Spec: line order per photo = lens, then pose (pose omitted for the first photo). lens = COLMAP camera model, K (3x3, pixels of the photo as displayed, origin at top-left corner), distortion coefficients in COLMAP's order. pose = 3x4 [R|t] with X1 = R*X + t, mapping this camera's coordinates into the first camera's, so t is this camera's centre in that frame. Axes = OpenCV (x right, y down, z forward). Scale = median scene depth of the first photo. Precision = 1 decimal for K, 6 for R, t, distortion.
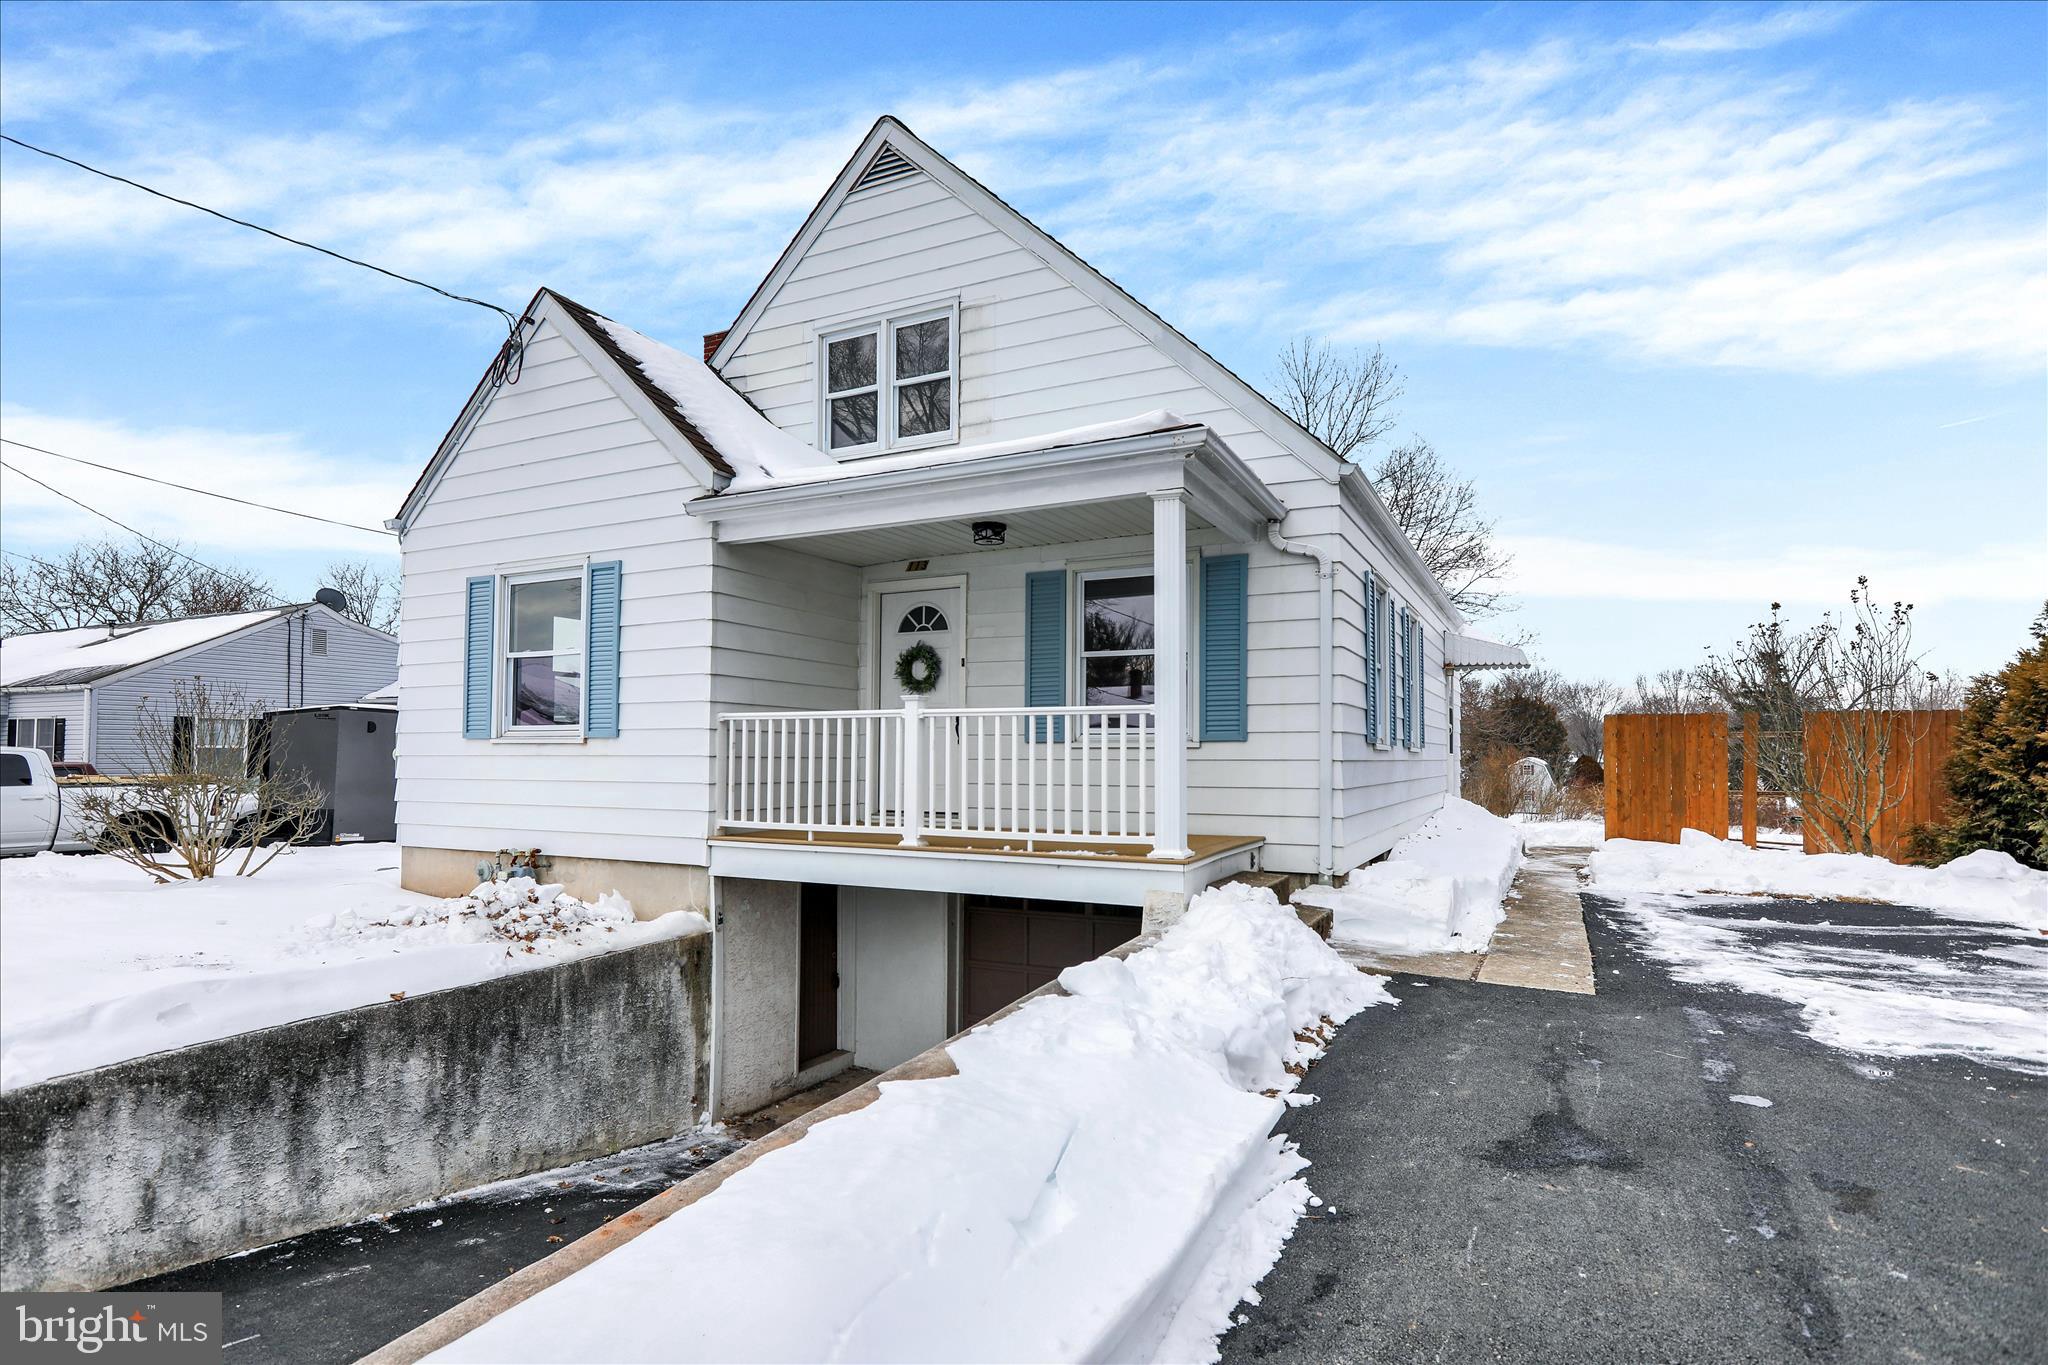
lens RADIAL K [[1049.4, 0, 1013.2], [0, 1049.4, 729.1], [0, 0, 1]] dist [0.000242, 0.000188]
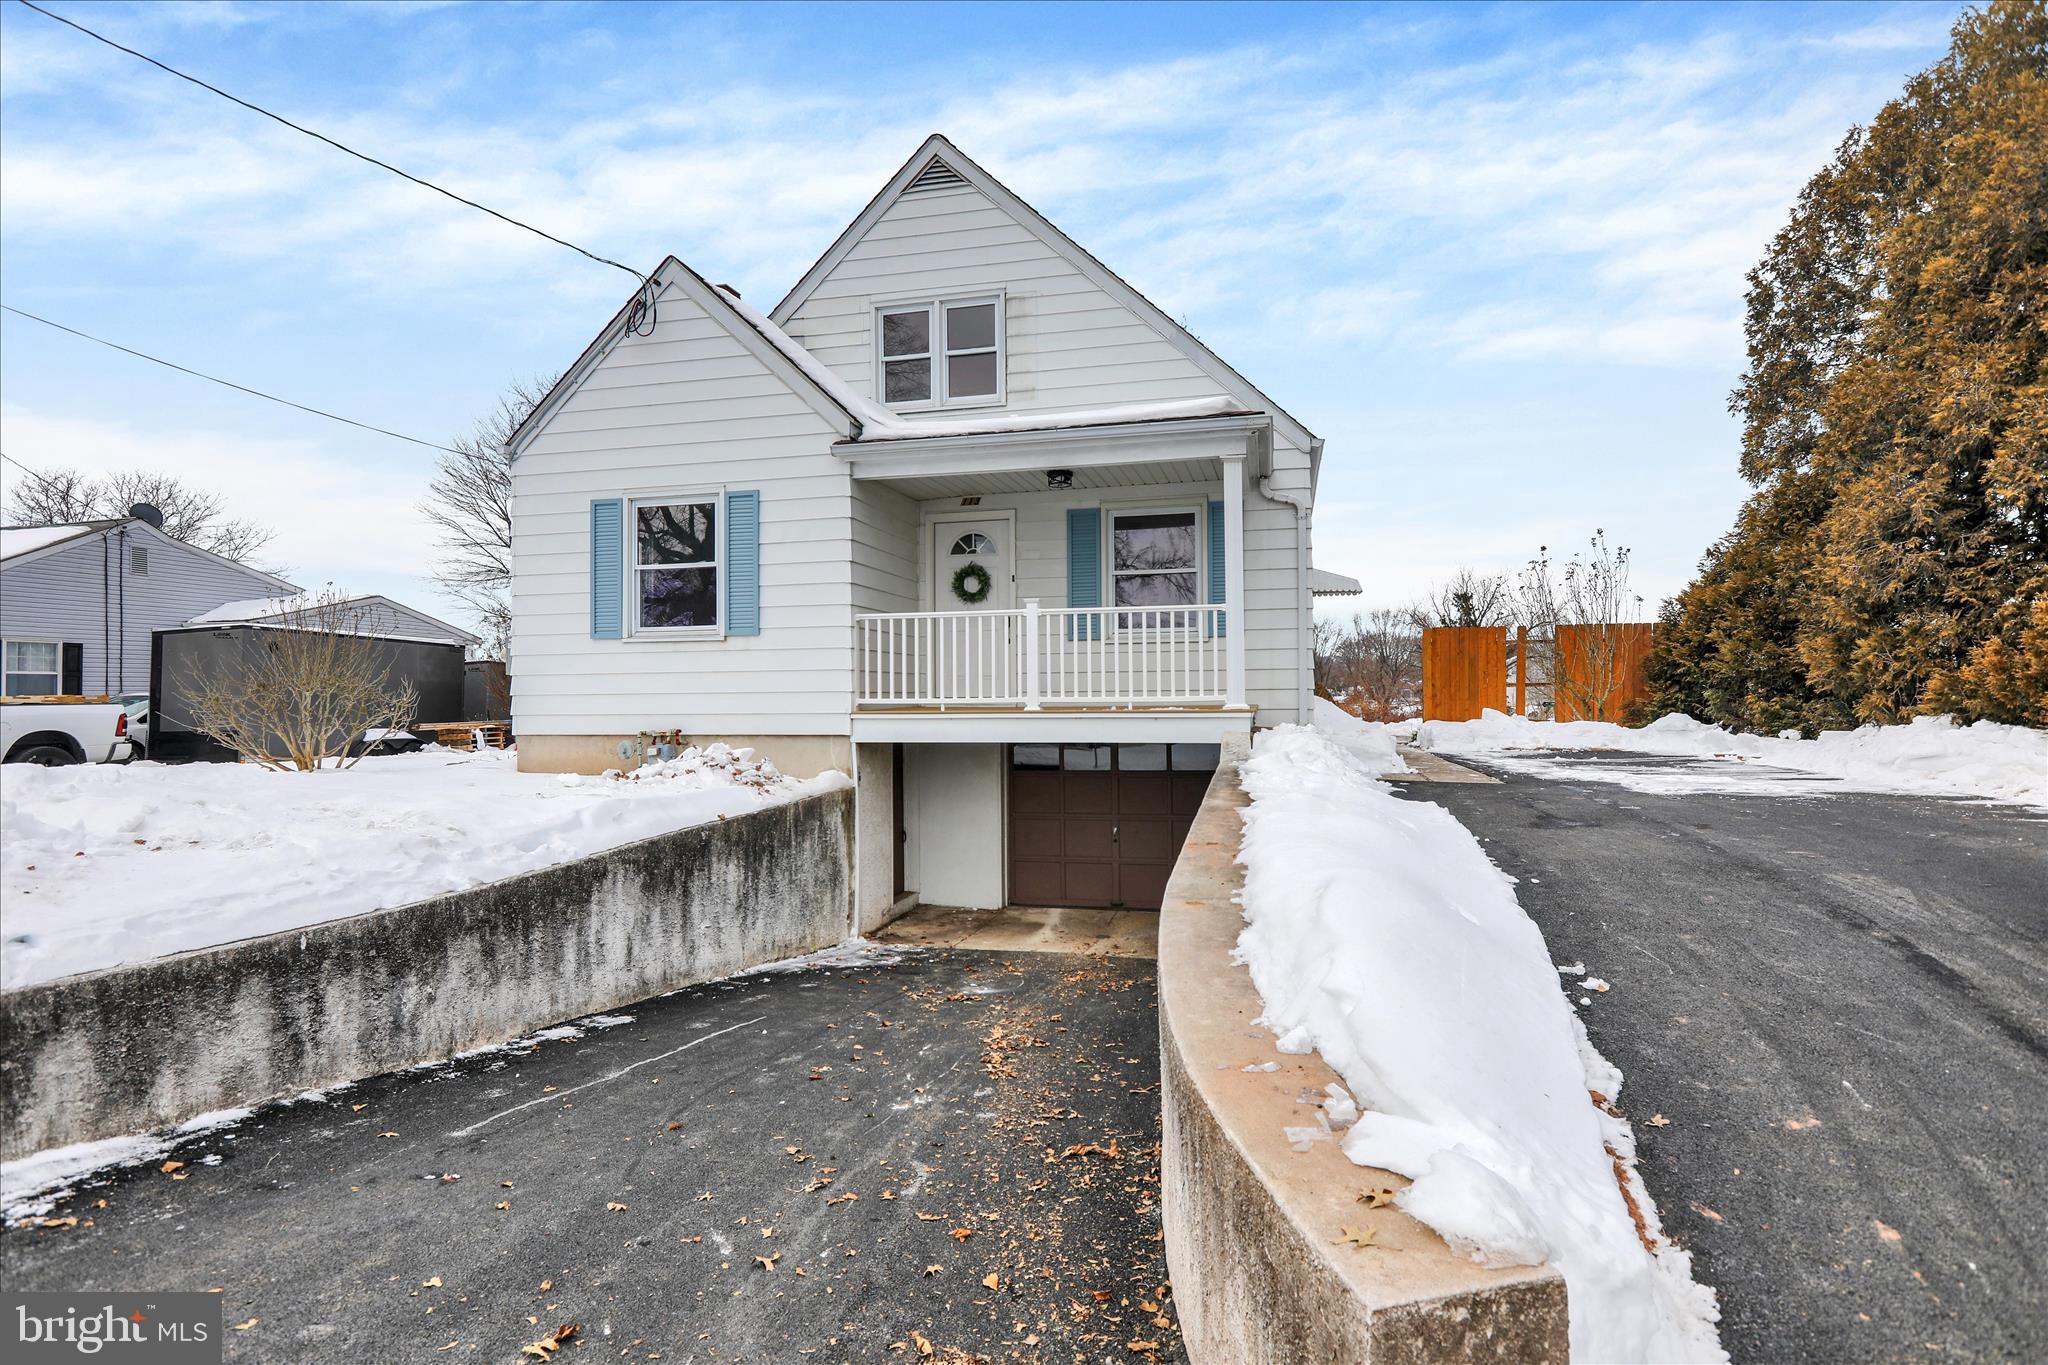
lens RADIAL K [[1035.9, 0, 1024.0], [0, 1035.9, 682.5], [0, 0, 1]] dist [0.000569, 0.000092]
pose [[0.972465, -0.010027, 0.232834, -0.342513], [0.006360, 0.999844, 0.016492, 0.043495], [-0.232963, -0.014557, 0.972377, -0.236857]]
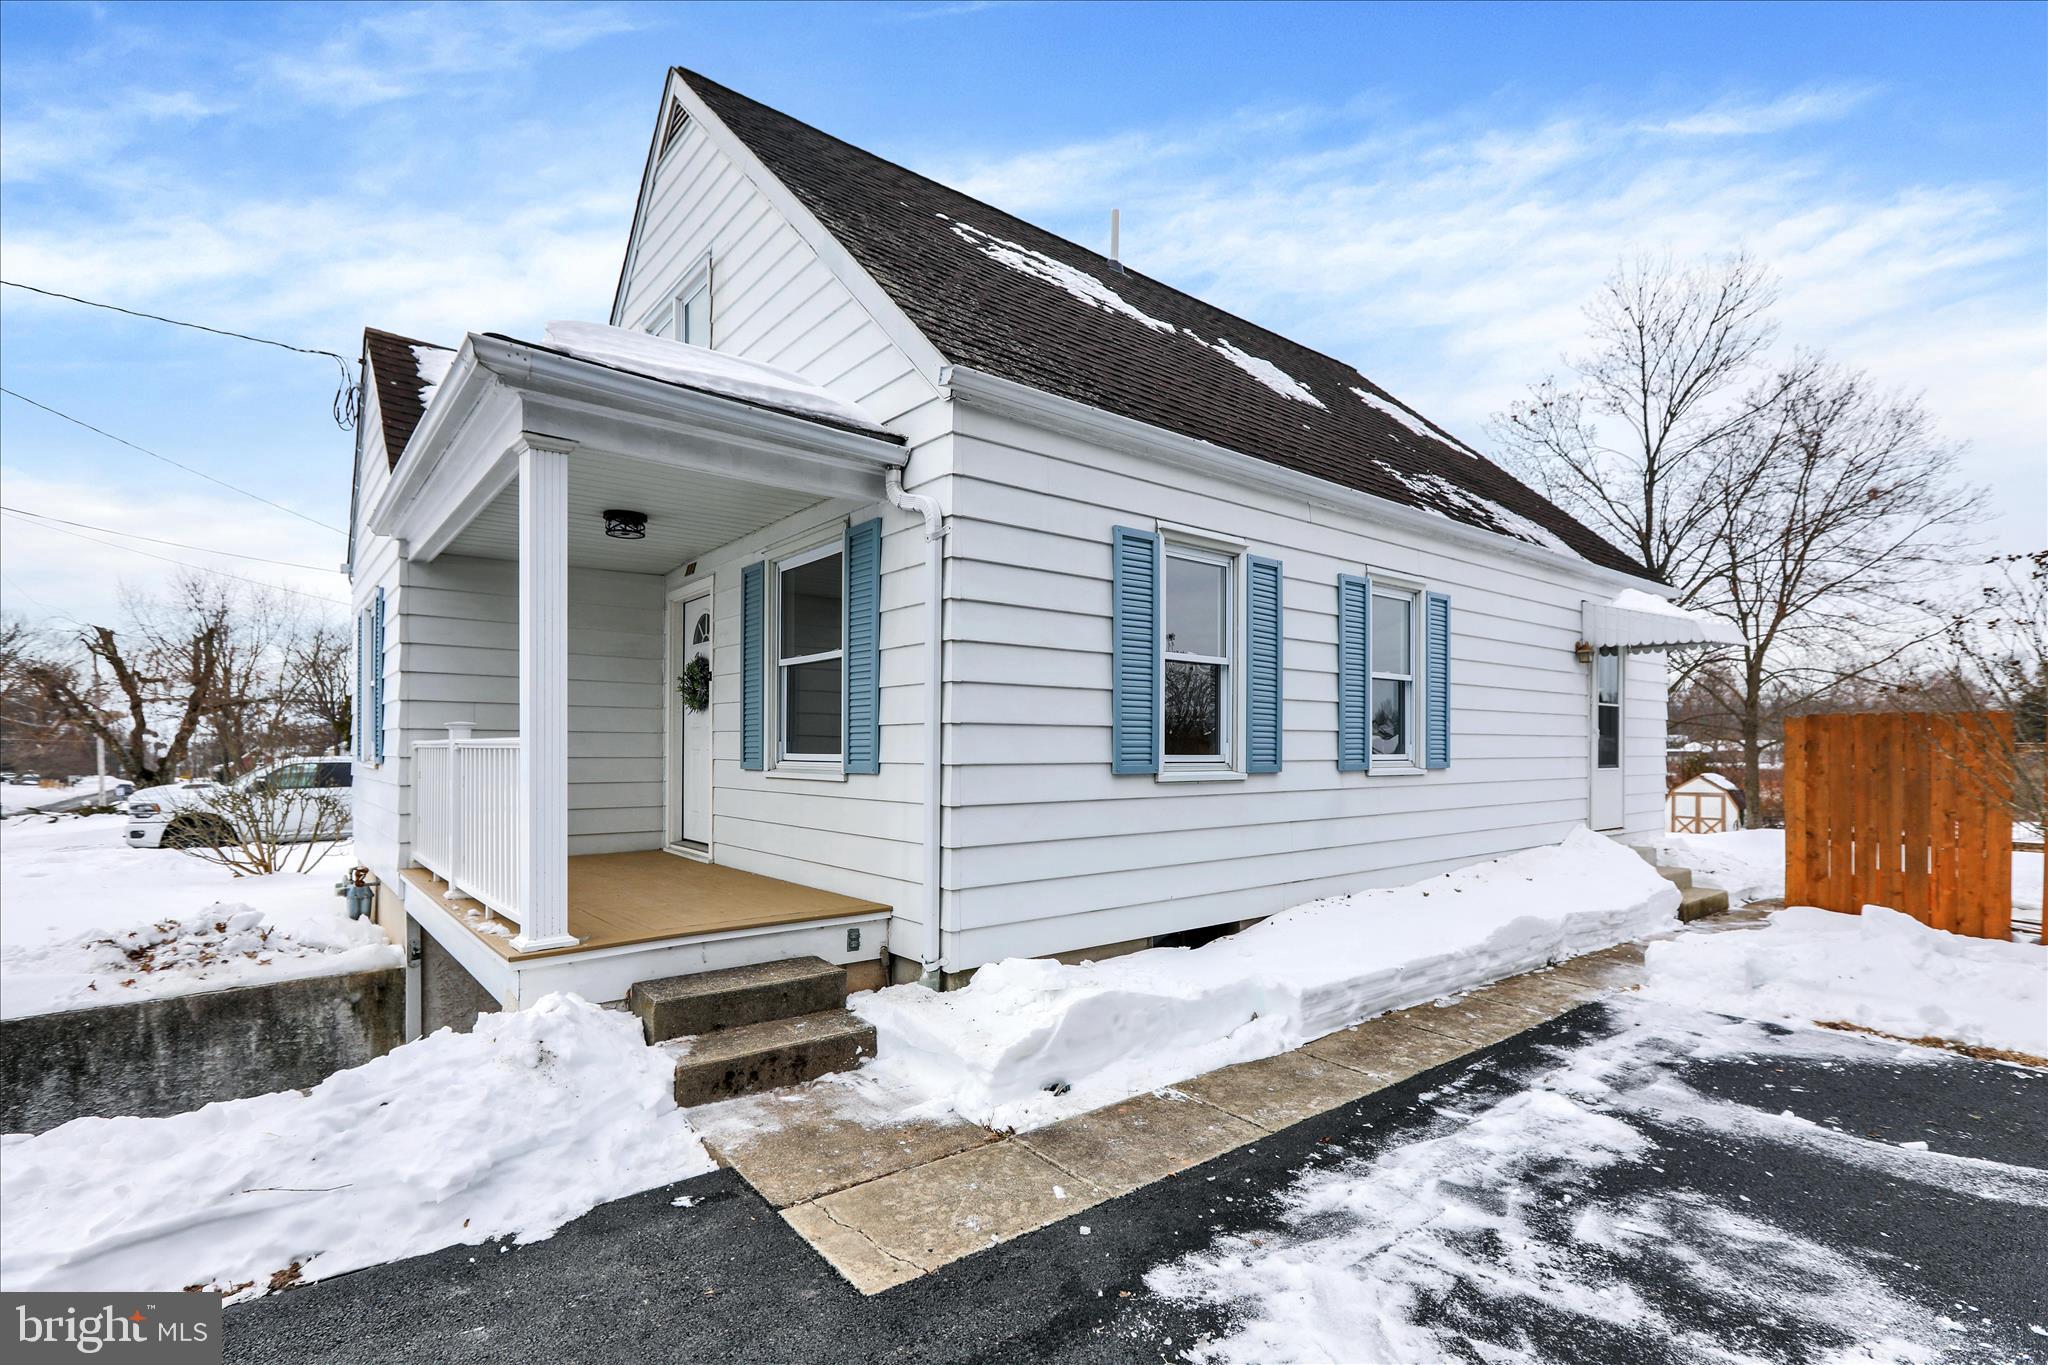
lens RADIAL K [[949.2, 0, 1027.9], [0, 949.2, 755.7], [0, 0, 1]] dist [0.001765, 0.000206]
pose [[0.916008, 0.000528, -0.401160, 0.532372], [0.013167, 0.999421, 0.031381, -0.019472], [0.400945, -0.034027, 0.915470, 0.394179]]
